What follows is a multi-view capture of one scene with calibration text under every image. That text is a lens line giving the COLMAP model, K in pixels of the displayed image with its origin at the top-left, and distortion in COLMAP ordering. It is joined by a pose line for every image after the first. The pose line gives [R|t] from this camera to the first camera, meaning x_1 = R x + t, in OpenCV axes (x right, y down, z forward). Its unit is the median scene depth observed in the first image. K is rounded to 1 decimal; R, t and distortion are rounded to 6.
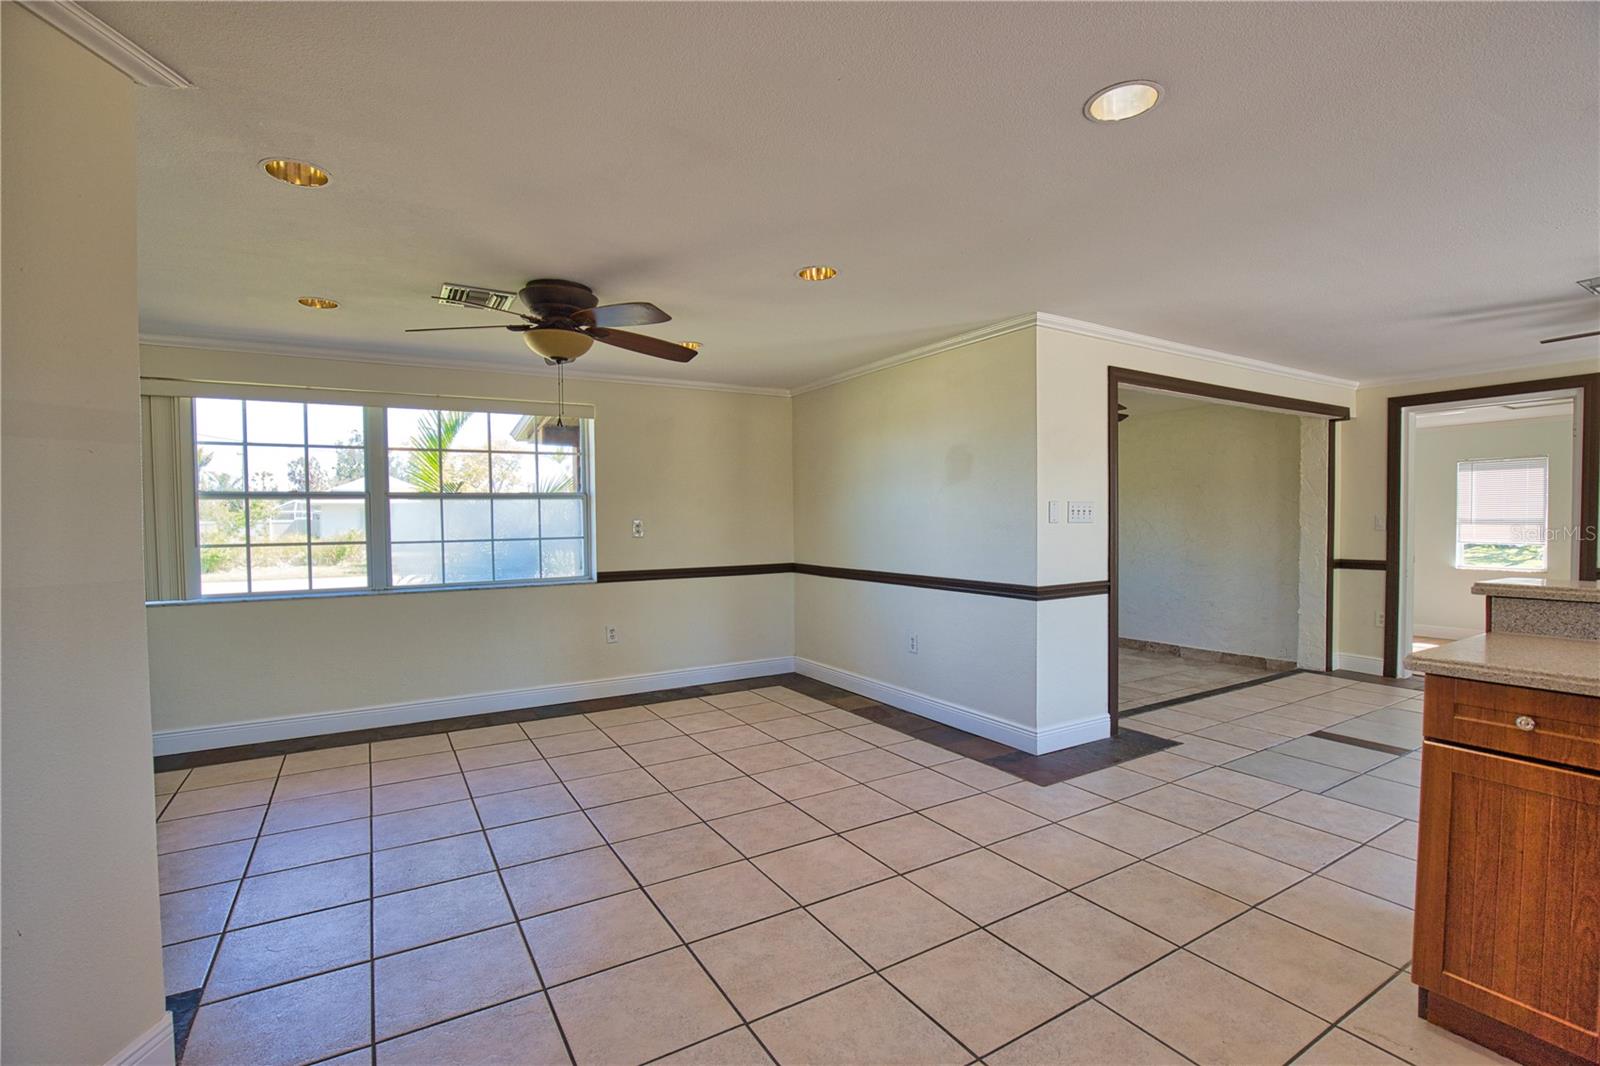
lens RADIAL K [[730.5, 0, 809.2], [0, 730.5, 541.4], [0, 0, 1]] dist [-0.033762, 0.007496]
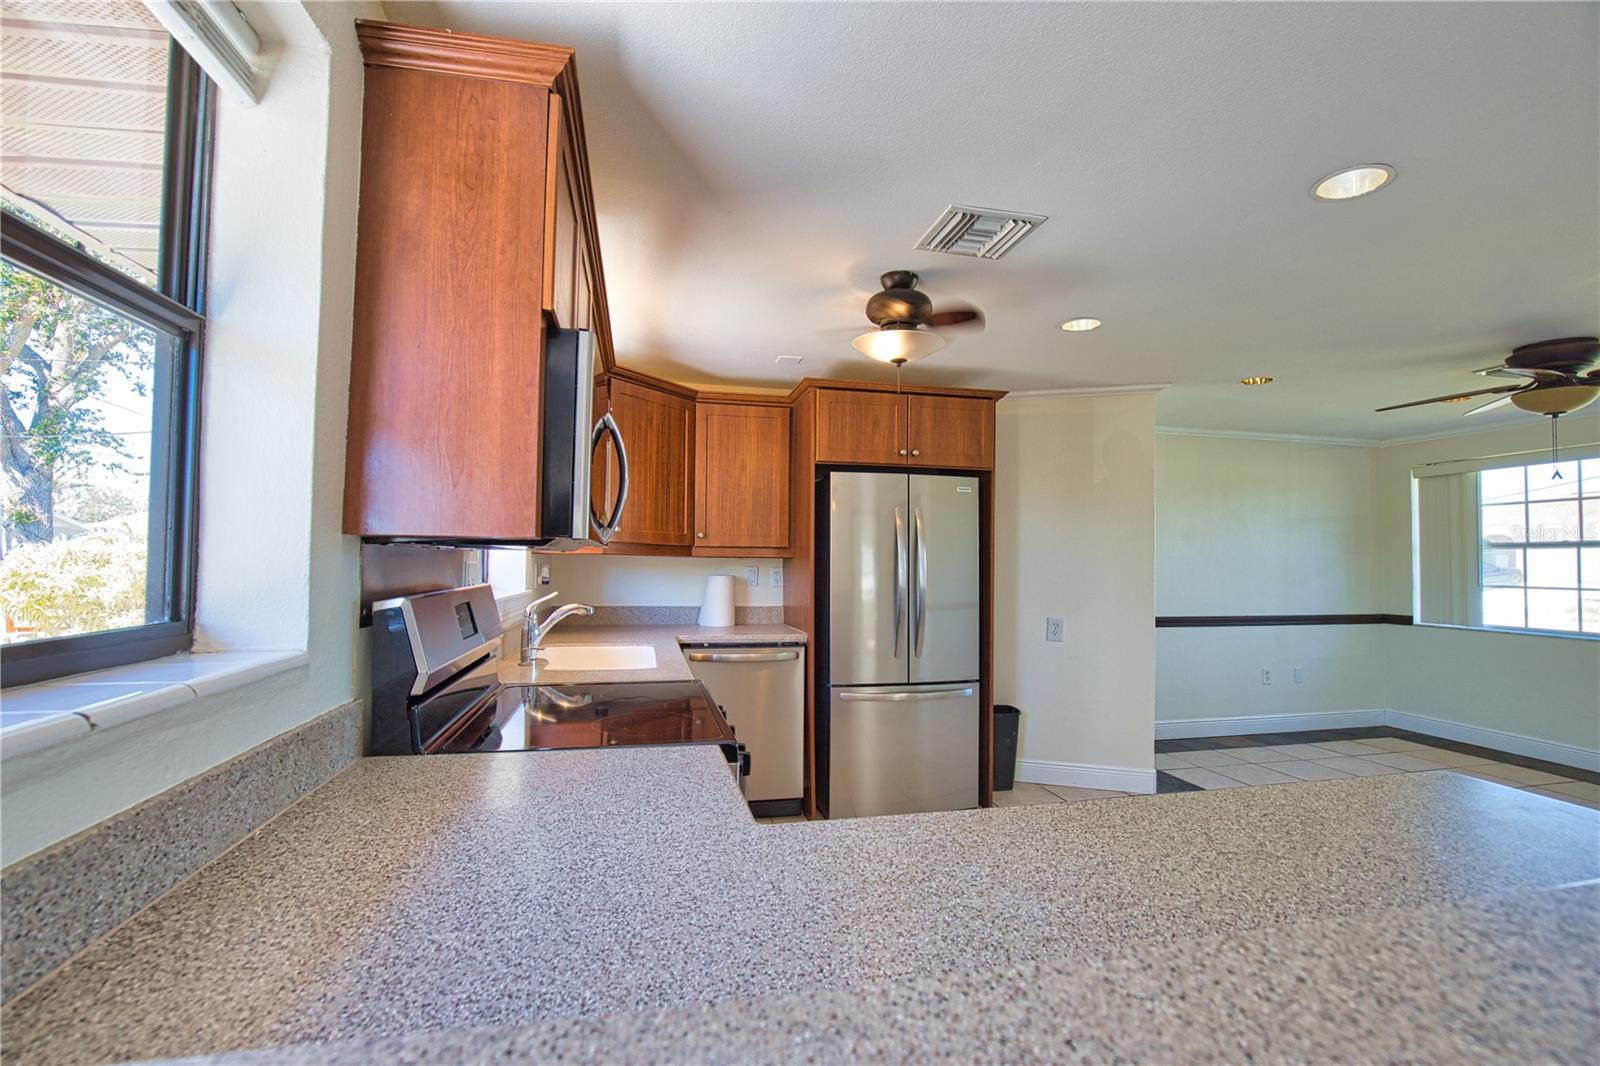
lens RADIAL K [[730.5, 0, 809.2], [0, 730.5, 541.4], [0, 0, 1]] dist [-0.033762, 0.007496]
pose [[-0.320356, -0.019855, -0.947089, 0.660426], [-0.035676, 0.999324, -0.008883, -0.017145], [0.946625, 0.030943, -0.320848, 0.234860]]
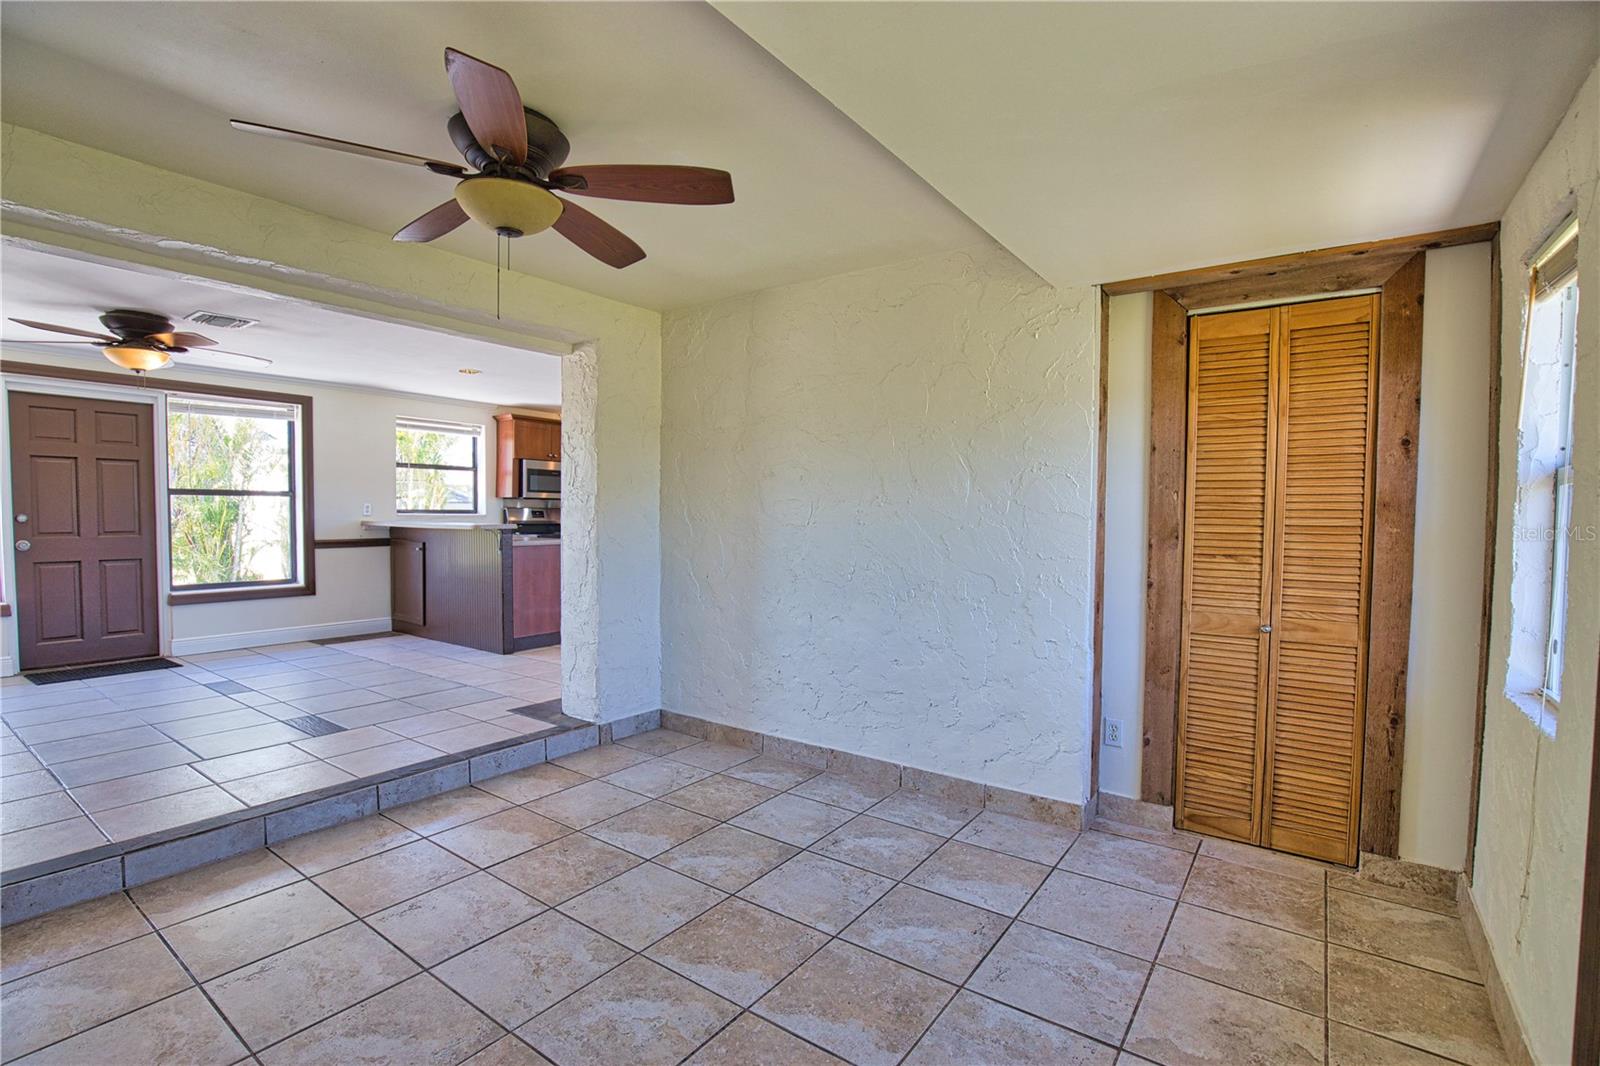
lens RADIAL K [[730.5, 0, 809.2], [0, 730.5, 541.4], [0, 0, 1]] dist [-0.033762, 0.007496]
pose [[-0.919871, 0.016840, -0.391860, 0.457877], [-0.010531, 0.997657, 0.067594, -0.036184], [0.392080, 0.066304, -0.917538, 1.867392]]
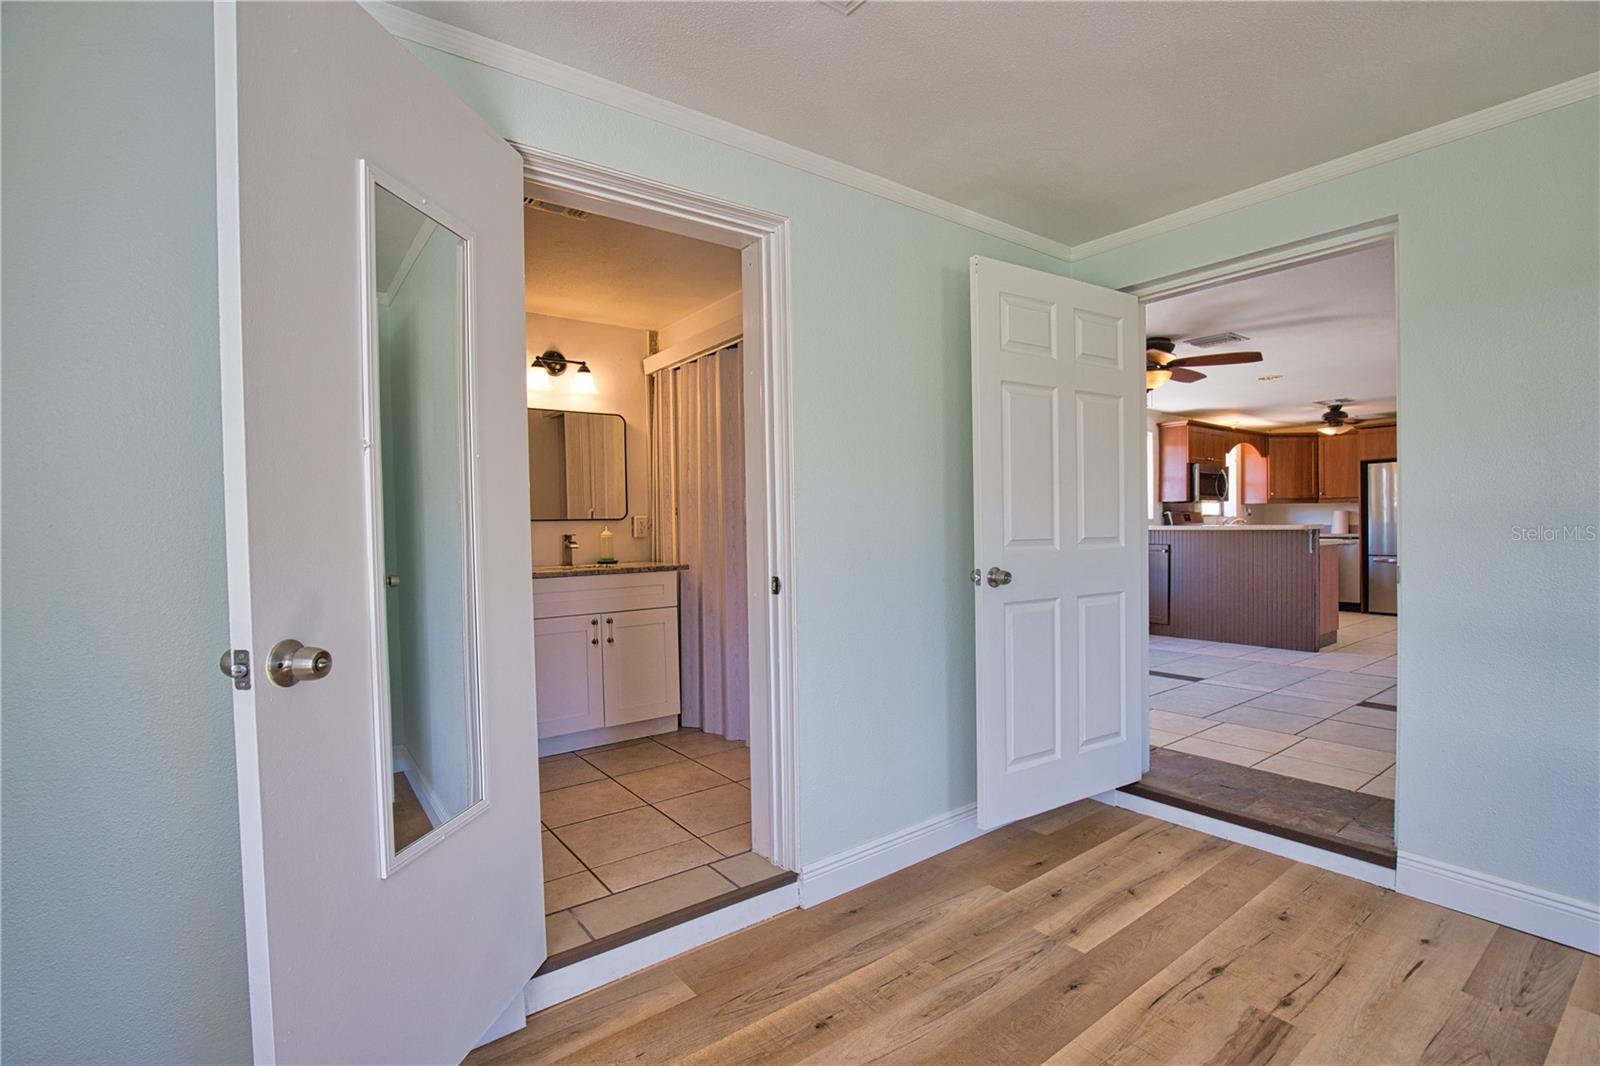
lens RADIAL K [[748.8, 0, 818.5], [0, 748.8, 541.7], [0, 0, 1]] dist [0.000907, -0.017279]
pose [[-0.992382, 0.028497, -0.119859, 1.513549], [0.022401, 0.998401, 0.051904, -0.033348], [0.121147, 0.048823, -0.991433, 1.707826]]
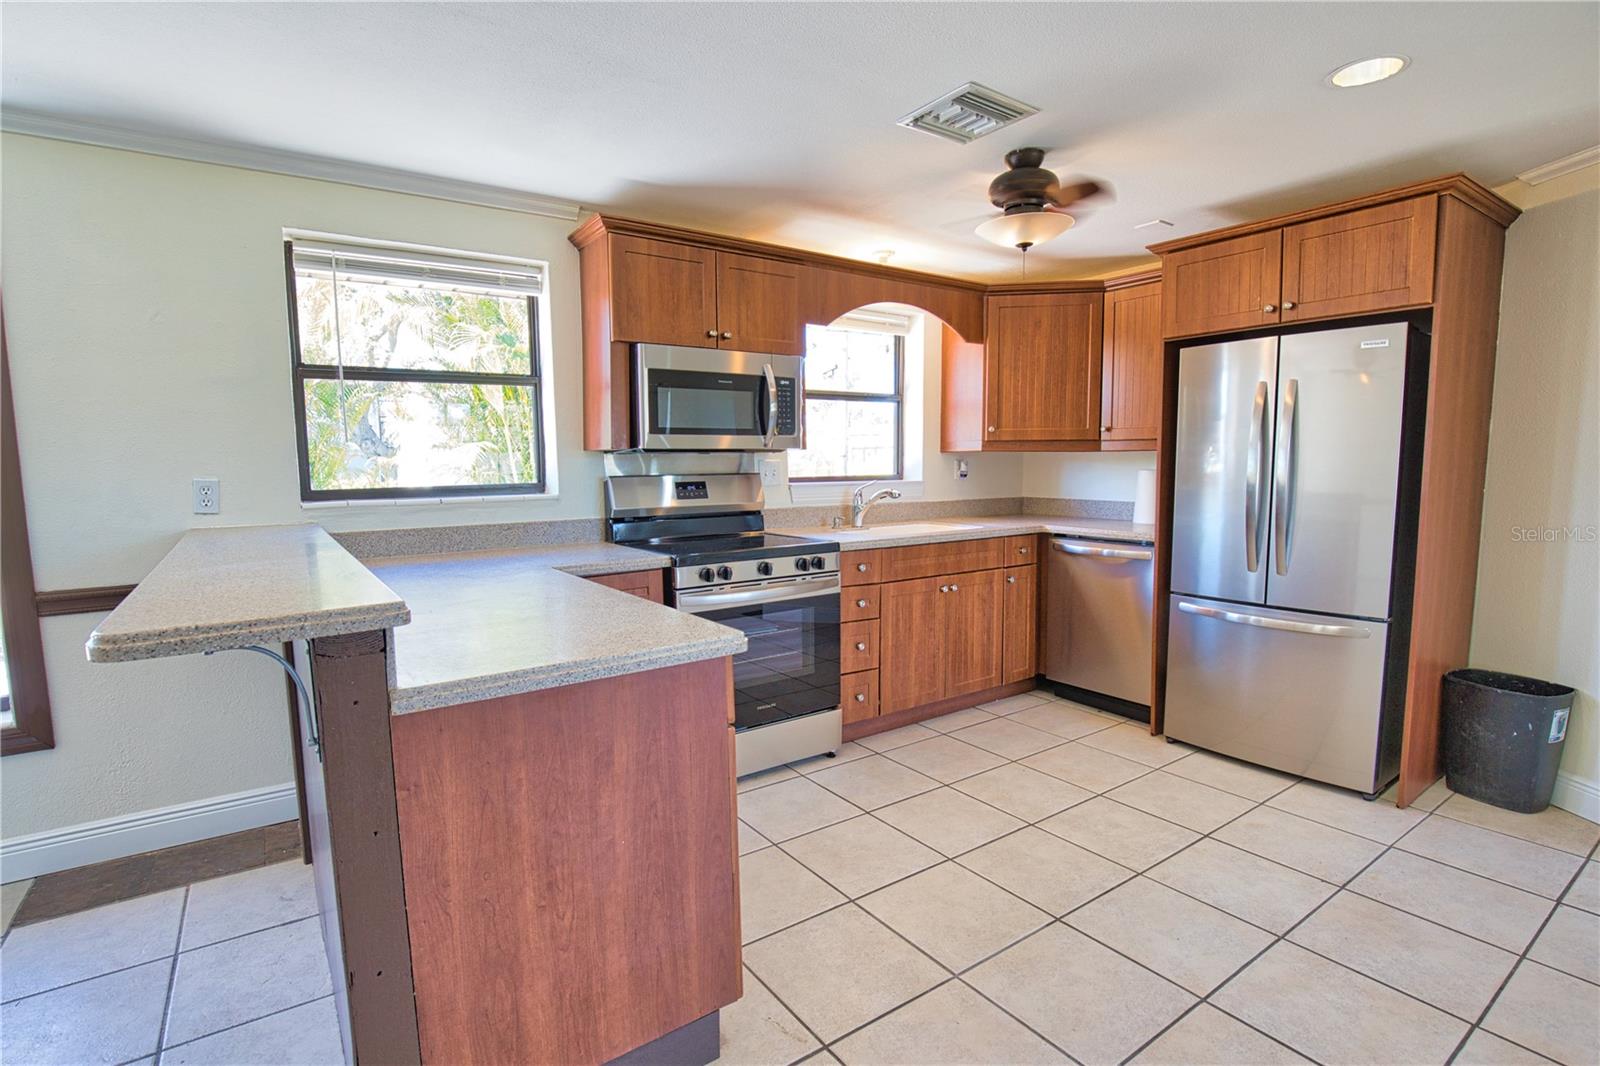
lens RADIAL K [[764.8, 0, 781.8], [0, 764.8, 542.7], [0, 0, 1]] dist [-0.025616, 0.000906]
pose [[-0.998577, 0.026154, -0.046465, 0.316772], [0.019556, 0.990353, 0.137181, -0.025217], [0.049605, 0.136077, -0.989456, 0.710517]]
